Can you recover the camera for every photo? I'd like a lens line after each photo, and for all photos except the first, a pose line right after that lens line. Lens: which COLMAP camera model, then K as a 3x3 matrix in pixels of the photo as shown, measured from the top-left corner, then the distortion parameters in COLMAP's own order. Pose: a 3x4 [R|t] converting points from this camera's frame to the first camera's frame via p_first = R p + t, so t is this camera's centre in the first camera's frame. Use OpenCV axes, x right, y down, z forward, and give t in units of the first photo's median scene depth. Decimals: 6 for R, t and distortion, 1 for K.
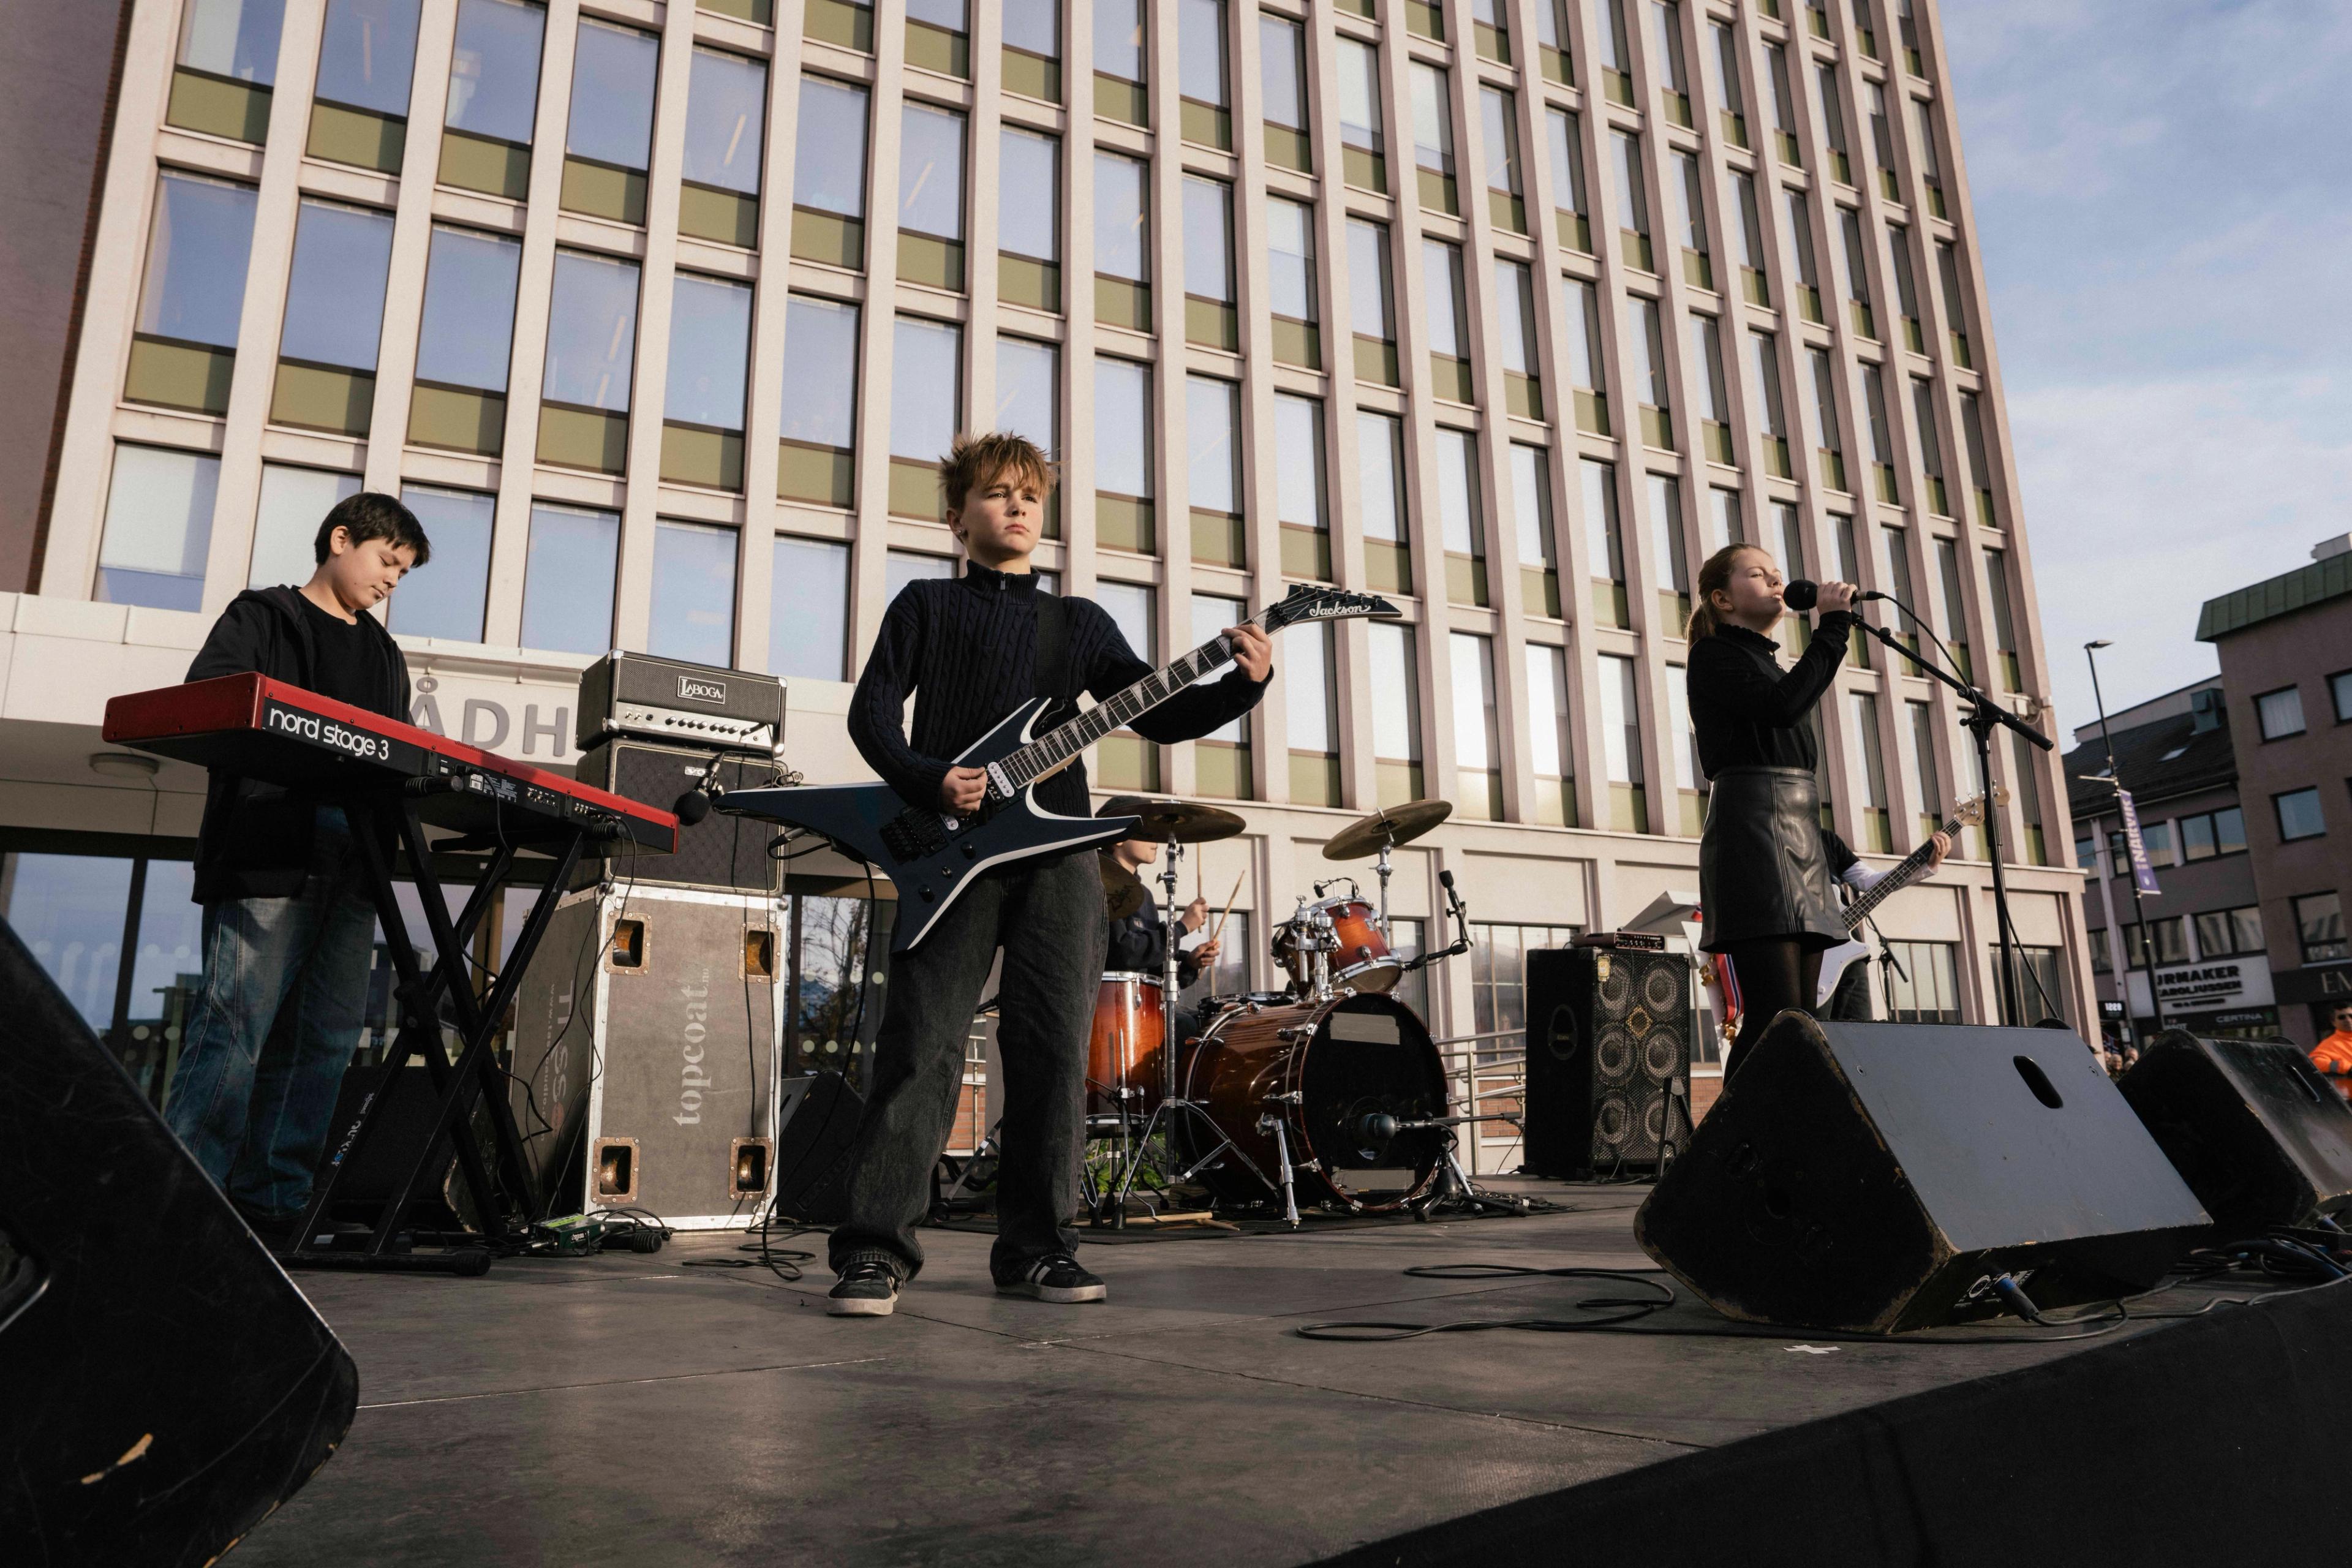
lens RADIAL K [[1722.4, 0, 1176.0], [0, 1722.4, 784.0], [0, 0, 1]] dist [-0.066986, -0.001879]
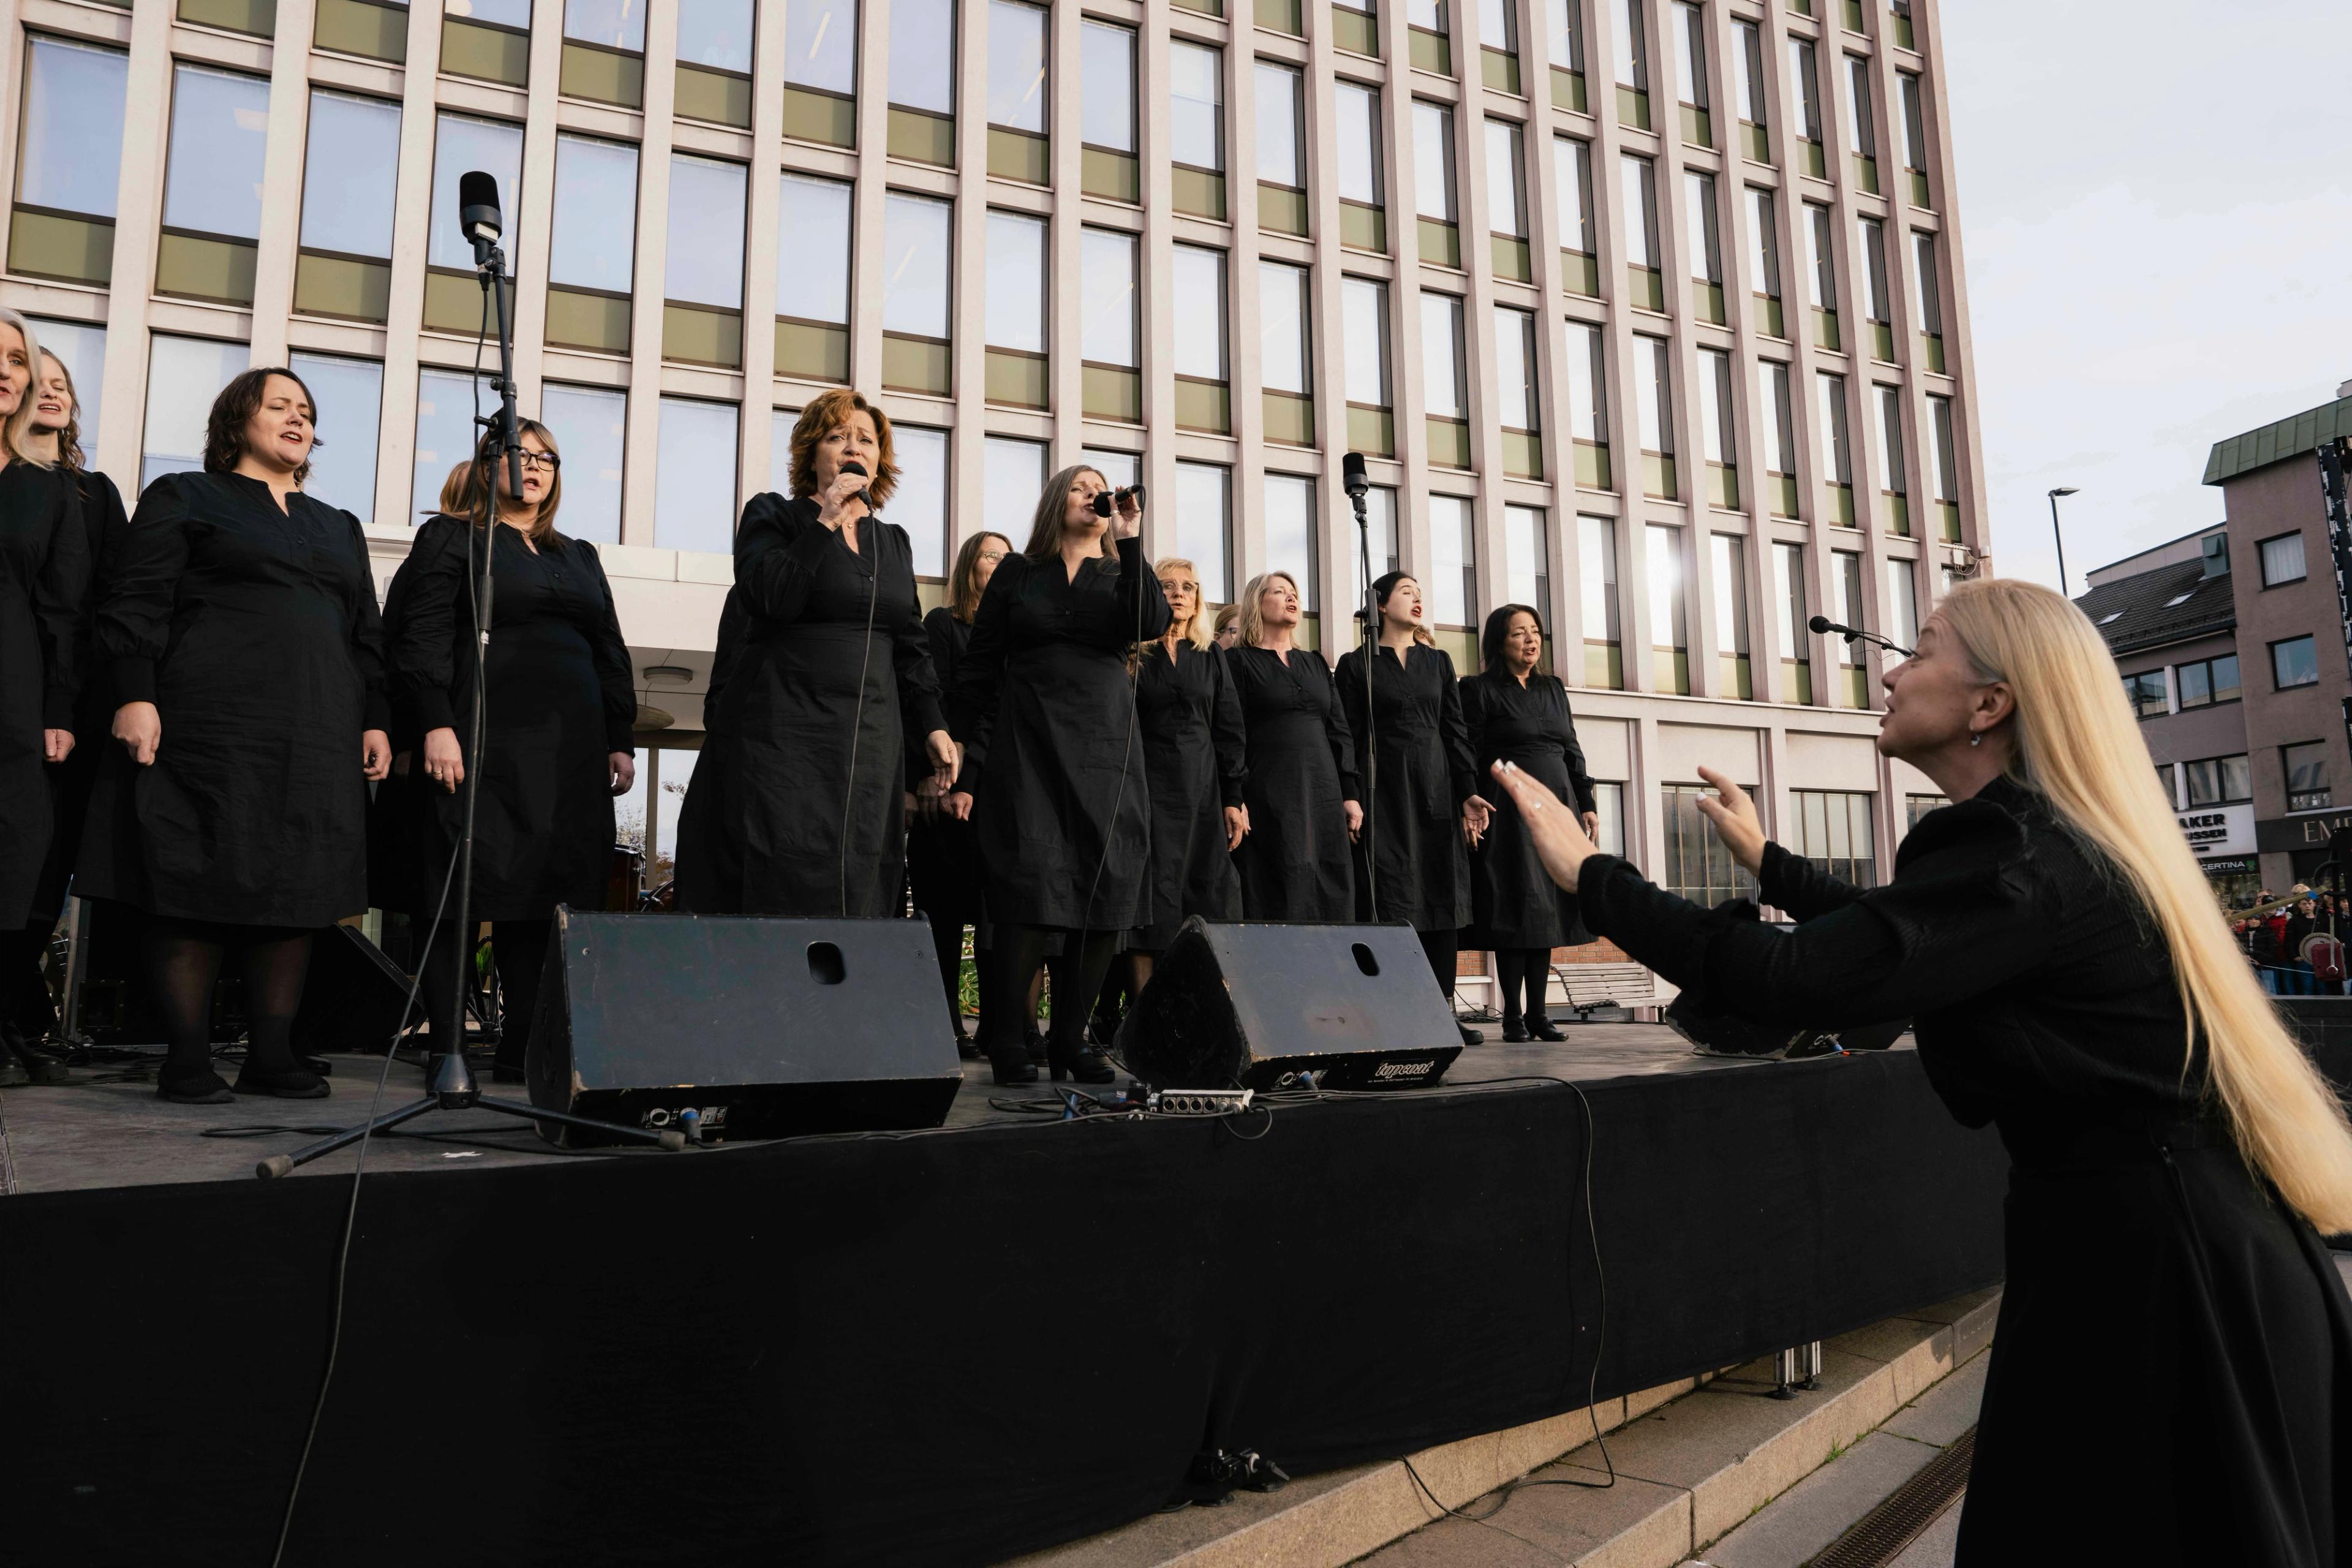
lens RADIAL K [[1550.2, 0, 1240.3], [0, 1550.2, 788.0], [0, 0, 1]] dist [-0.020163, -0.002202]
pose [[0.998378, -0.008153, -0.056338, 0.098300], [0.012909, 0.996334, 0.084565, 0.007797], [0.055442, -0.085155, 0.994824, 0.055238]]
